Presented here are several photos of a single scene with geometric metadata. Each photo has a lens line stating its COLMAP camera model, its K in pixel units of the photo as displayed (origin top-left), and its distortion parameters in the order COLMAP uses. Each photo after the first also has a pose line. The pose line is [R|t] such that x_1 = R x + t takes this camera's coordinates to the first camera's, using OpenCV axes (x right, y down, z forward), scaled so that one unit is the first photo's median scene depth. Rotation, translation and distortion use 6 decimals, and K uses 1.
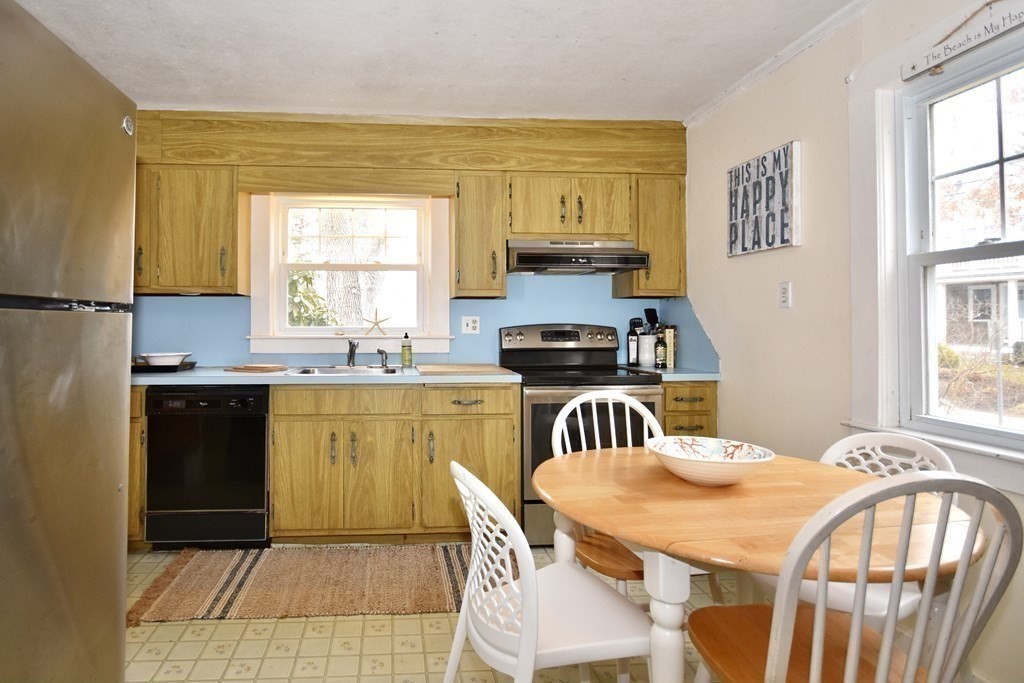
lens RADIAL K [[506.1, 0, 419.2], [0, 506.1, 319.0], [0, 0, 1]] dist [-0.002237, -0.000936]
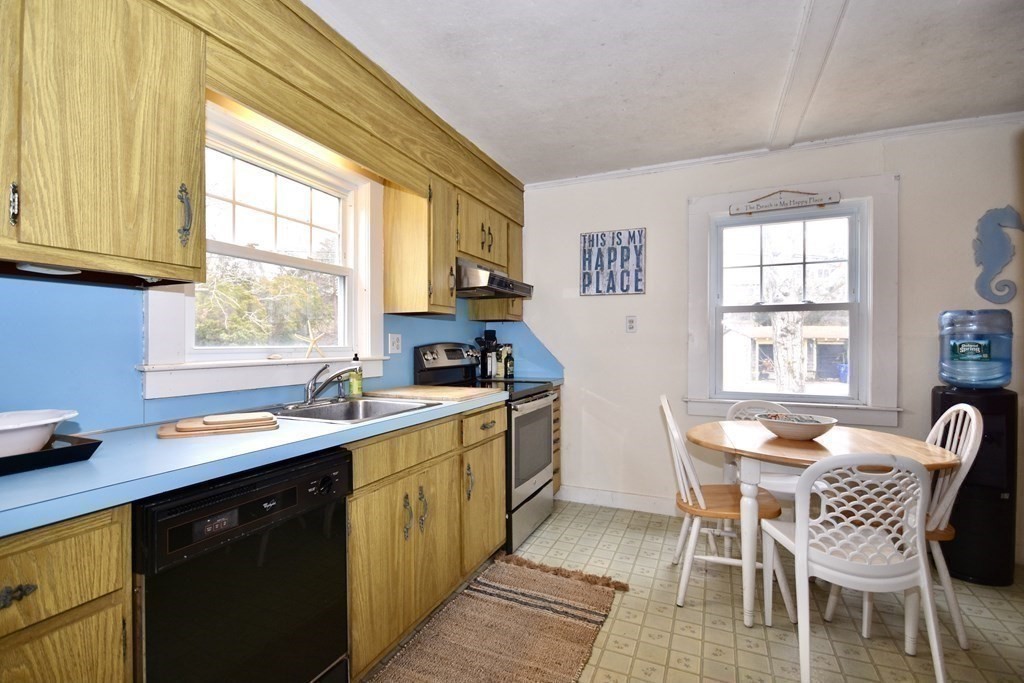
lens RADIAL K [[458.9, 0, 512.0], [0, 458.9, 341.5], [0, 0, 1]] dist [-0.000087, -0.000339]
pose [[0.529789, 0.002573, 0.848125, -0.620752], [-0.009170, 0.999954, 0.002694, 0.005065], [-0.848080, -0.009204, 0.529789, 0.515115]]
